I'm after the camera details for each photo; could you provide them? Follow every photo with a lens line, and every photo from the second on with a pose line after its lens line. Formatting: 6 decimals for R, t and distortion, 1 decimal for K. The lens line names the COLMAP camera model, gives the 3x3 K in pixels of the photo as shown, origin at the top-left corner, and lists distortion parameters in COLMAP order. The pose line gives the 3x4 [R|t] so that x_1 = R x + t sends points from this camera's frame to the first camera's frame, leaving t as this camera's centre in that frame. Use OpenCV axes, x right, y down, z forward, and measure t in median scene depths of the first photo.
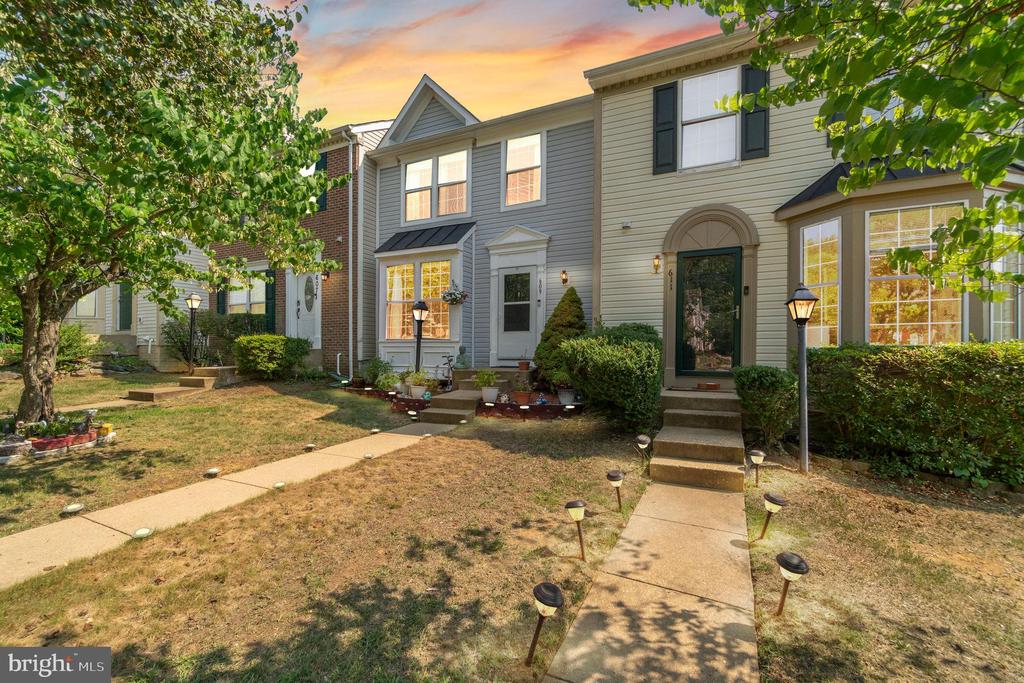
lens RADIAL K [[442.5, 0, 515.8], [0, 442.5, 345.4], [0, 0, 1]] dist [-0.009059, 0.000746]
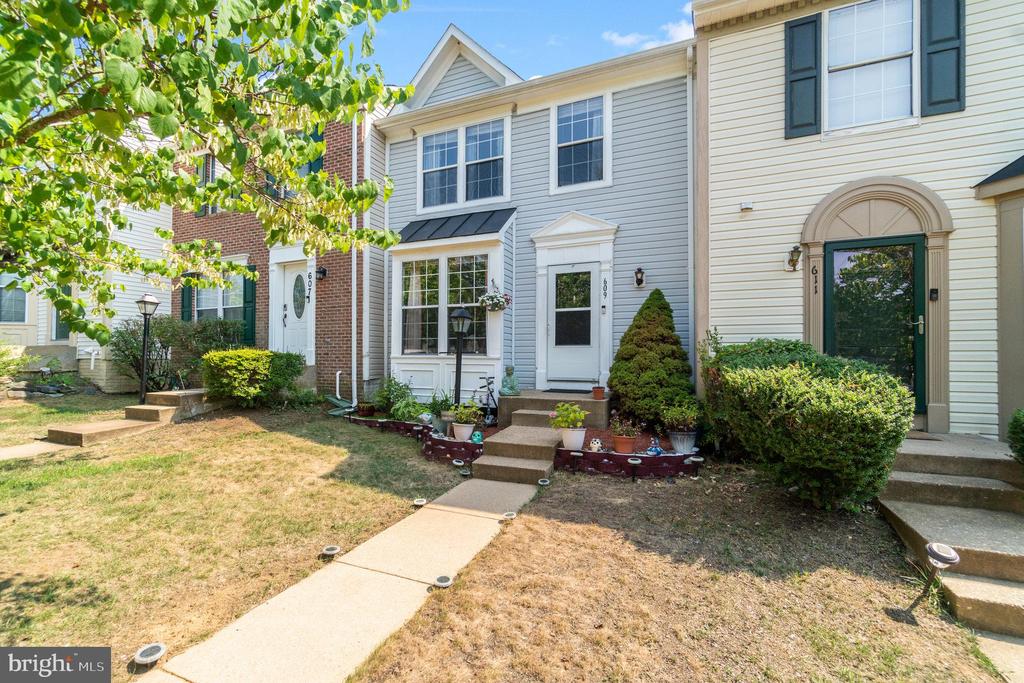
lens RADIAL K [[442.5, 0, 515.8], [0, 442.5, 345.4], [0, 0, 1]] dist [-0.009059, 0.000746]
pose [[0.998891, 0.002910, 0.046994, -0.147075], [-0.002310, 0.999915, -0.012821, -0.023033], [-0.047027, 0.012699, 0.998813, 0.236455]]
